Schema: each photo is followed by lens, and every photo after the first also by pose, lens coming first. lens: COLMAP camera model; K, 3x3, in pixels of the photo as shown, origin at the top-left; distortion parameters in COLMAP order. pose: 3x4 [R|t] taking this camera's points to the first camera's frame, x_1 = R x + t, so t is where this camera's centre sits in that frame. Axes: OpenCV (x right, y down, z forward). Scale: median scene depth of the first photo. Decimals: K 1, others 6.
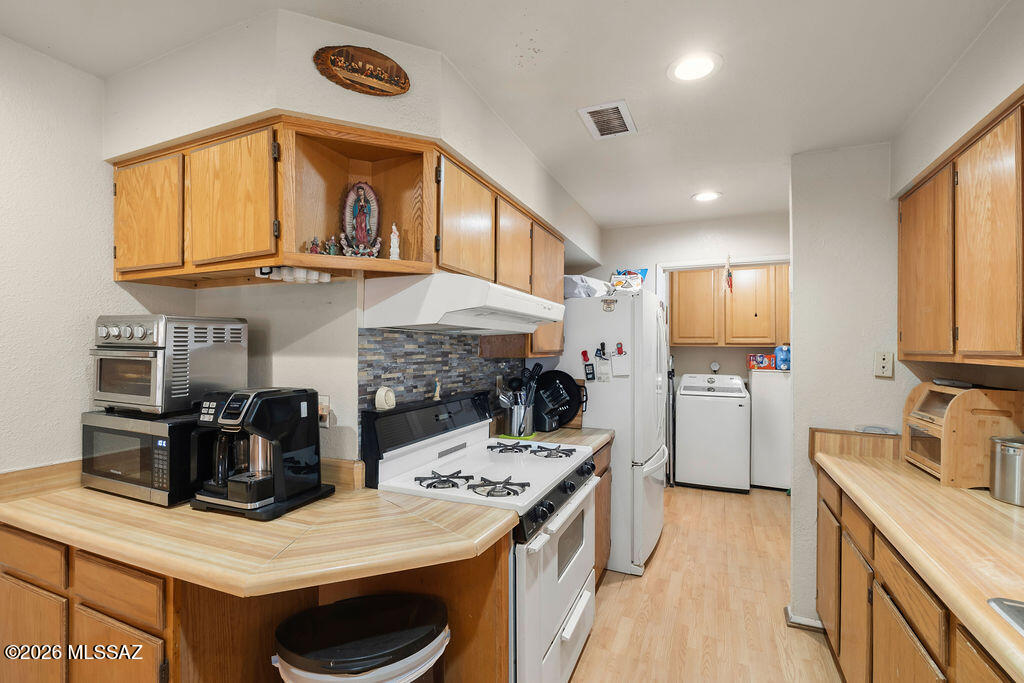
lens RADIAL K [[462.6, 0, 507.4], [0, 462.6, 340.0], [0, 0, 1]] dist [-0.005640, -0.000078]
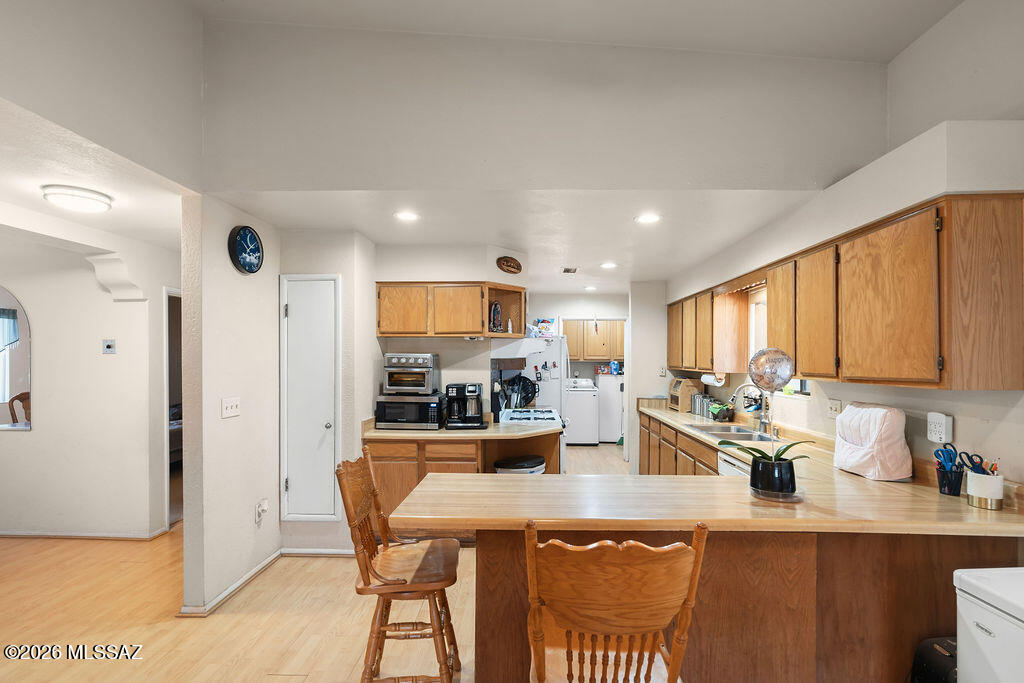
lens RADIAL K [[462.6, 0, 516.2], [0, 462.6, 352.2], [0, 0, 1]] dist [-0.005640, -0.000078]
pose [[0.925858, 0.003677, 0.377854, -0.907326], [-0.005582, 0.999977, 0.003945, -0.057120], [-0.377830, -0.005762, 0.925857, -1.072119]]
